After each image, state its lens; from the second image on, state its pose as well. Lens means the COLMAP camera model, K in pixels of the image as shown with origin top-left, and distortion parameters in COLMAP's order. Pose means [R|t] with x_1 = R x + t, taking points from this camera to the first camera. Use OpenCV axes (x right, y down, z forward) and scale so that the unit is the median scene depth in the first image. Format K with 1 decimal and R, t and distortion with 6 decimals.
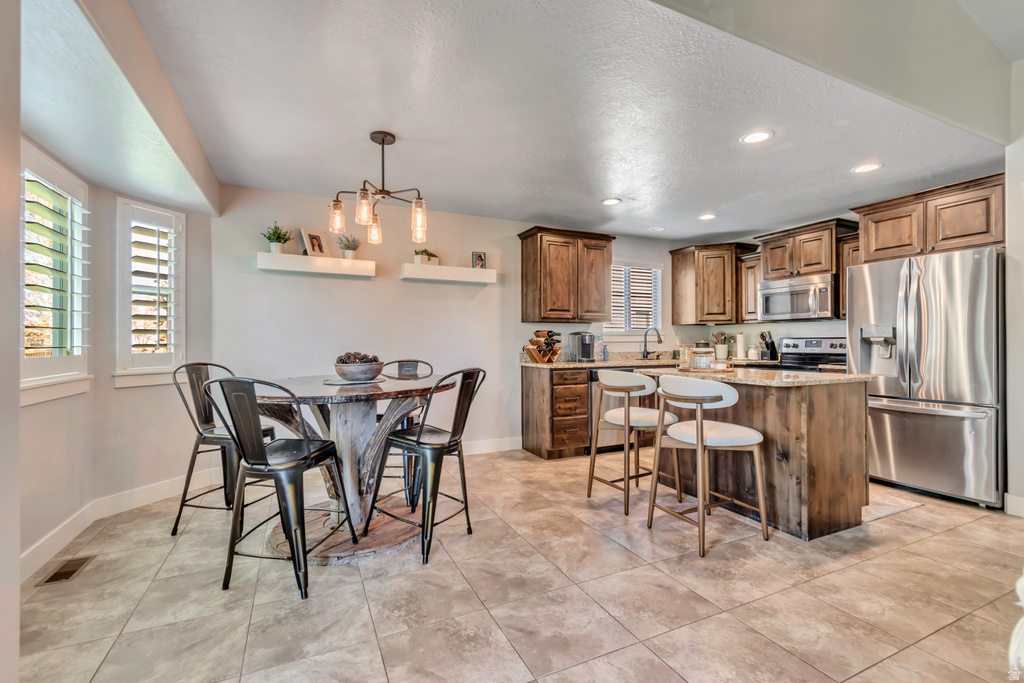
lens RADIAL K [[457.3, 0, 511.1], [0, 457.3, 340.3], [0, 0, 1]] dist [0.003528, -0.001971]
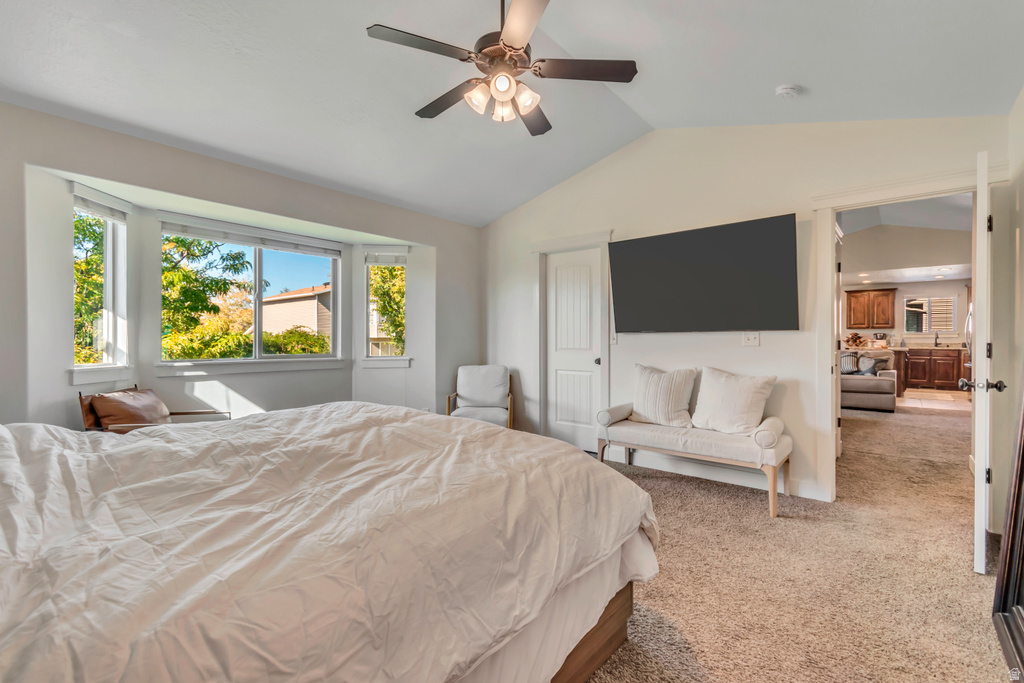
lens RADIAL K [[457.3, 0, 512.8], [0, 457.3, 339.3], [0, 0, 1]] dist [0.003528, -0.001971]
pose [[0.412552, 0.010292, -0.910876, 1.694736], [0.002845, 0.999917, 0.012587, -0.024427], [0.910930, -0.007784, 0.412489, -1.794487]]
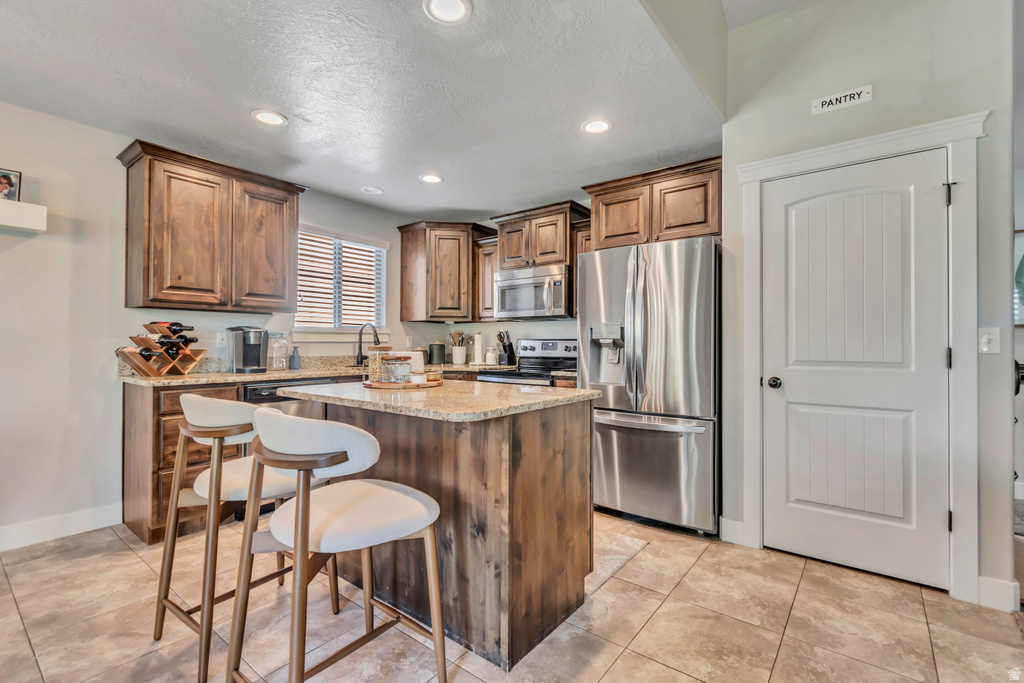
lens RADIAL K [[457.3, 0, 518.2], [0, 457.3, 339.2], [0, 0, 1]] dist [0.003528, -0.001971]
pose [[0.889443, 0.011747, 0.456894, 0.236902], [-0.009455, 0.999929, -0.007302, 0.001498], [-0.456947, 0.002174, 0.889491, 0.284607]]
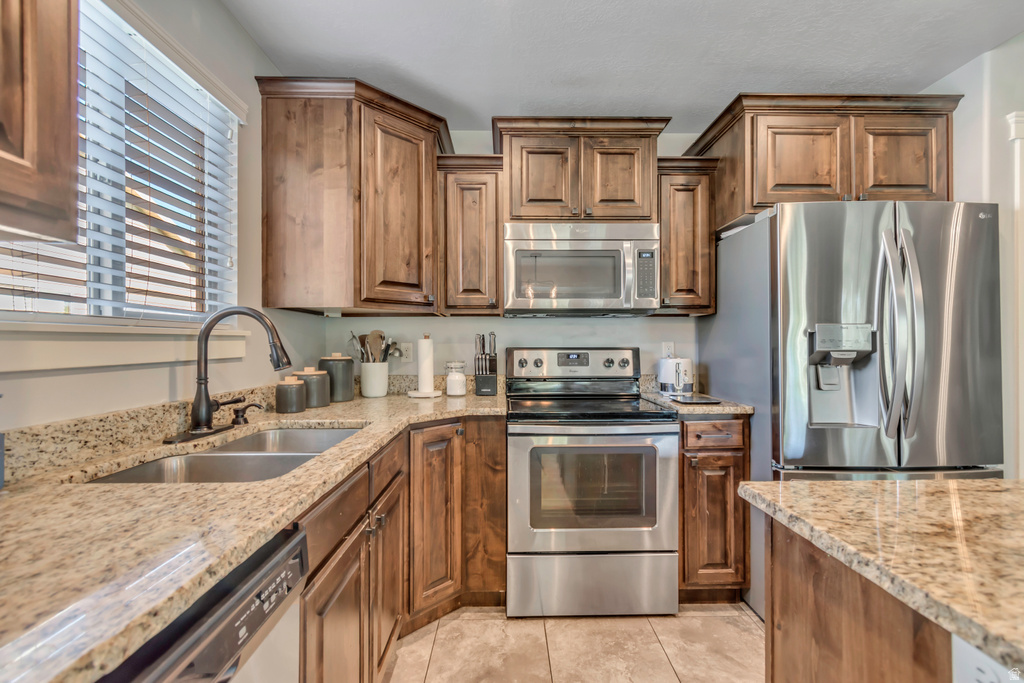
lens RADIAL K [[457.3, 0, 517.3], [0, 457.3, 339.1], [0, 0, 1]] dist [0.003528, -0.001971]
pose [[0.408752, 0.014779, 0.912526, 0.174194], [-0.004706, 0.999890, -0.014087, -0.009178], [-0.912634, 0.001464, 0.408776, 0.961068]]
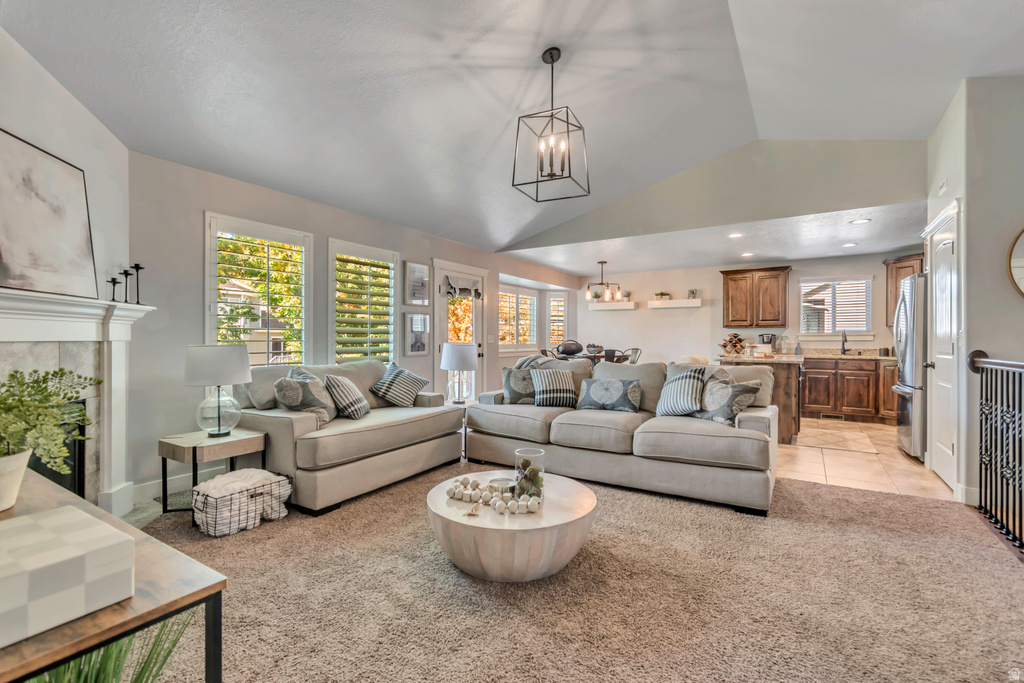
lens RADIAL K [[457.3, 0, 506.7], [0, 457.3, 341.5], [0, 0, 1]] dist [0.003528, -0.001971]
pose [[0.522767, 0.008737, -0.852431, 1.155174], [-0.000395, 0.999950, 0.010007, -0.009036], [0.852475, -0.004895, 0.522745, -0.584551]]
